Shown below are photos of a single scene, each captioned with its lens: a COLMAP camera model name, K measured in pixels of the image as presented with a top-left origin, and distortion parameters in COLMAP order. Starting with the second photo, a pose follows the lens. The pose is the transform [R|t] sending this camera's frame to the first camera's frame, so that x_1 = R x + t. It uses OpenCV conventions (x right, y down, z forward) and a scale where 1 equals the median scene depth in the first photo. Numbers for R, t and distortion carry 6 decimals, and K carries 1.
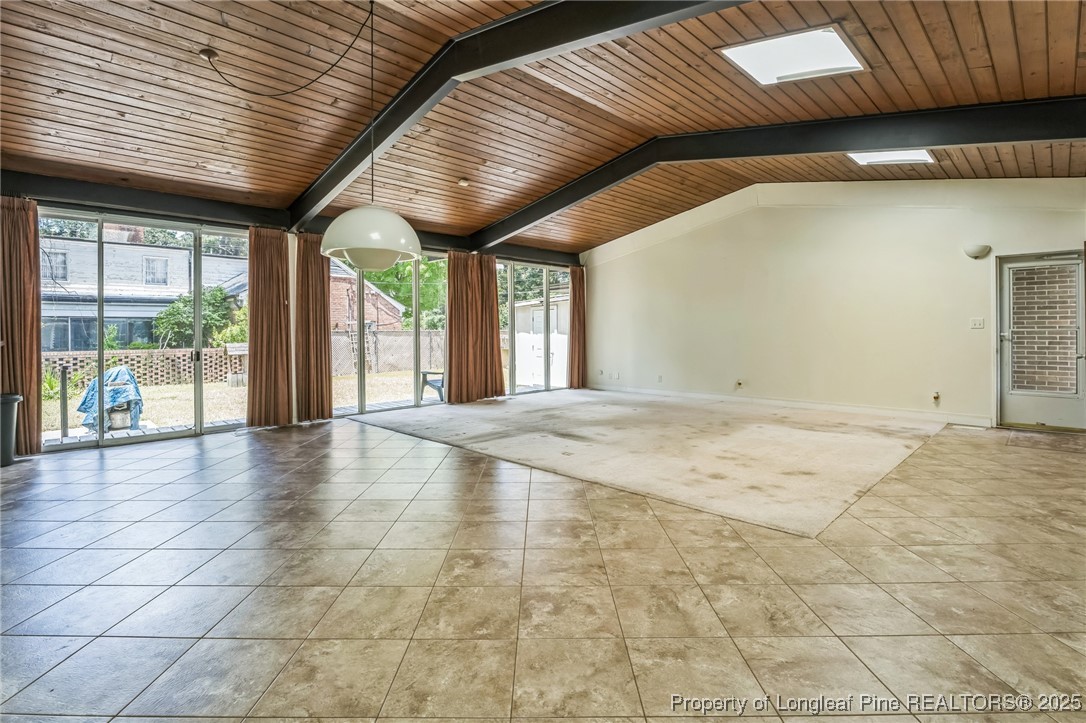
lens RADIAL K [[514.2, 0, 534.5], [0, 514.2, 334.1], [0, 0, 1]] dist [-0.014037, 0.000007]
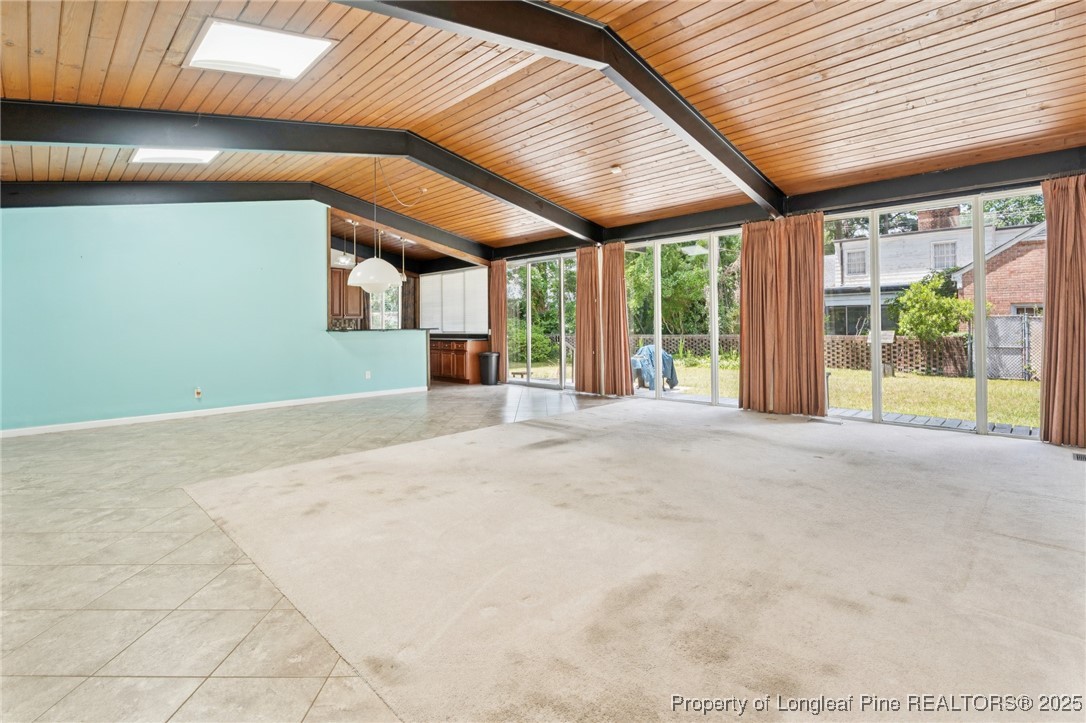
lens RADIAL K [[514.2, 0, 548.6], [0, 514.2, 326.6], [0, 0, 1]] dist [-0.014037, 0.000007]
pose [[0.019523, 0.014622, -0.999702, 0.319064], [0.003592, 0.999886, 0.014695, -0.006760], [0.999803, -0.003878, 0.019468, 0.330991]]
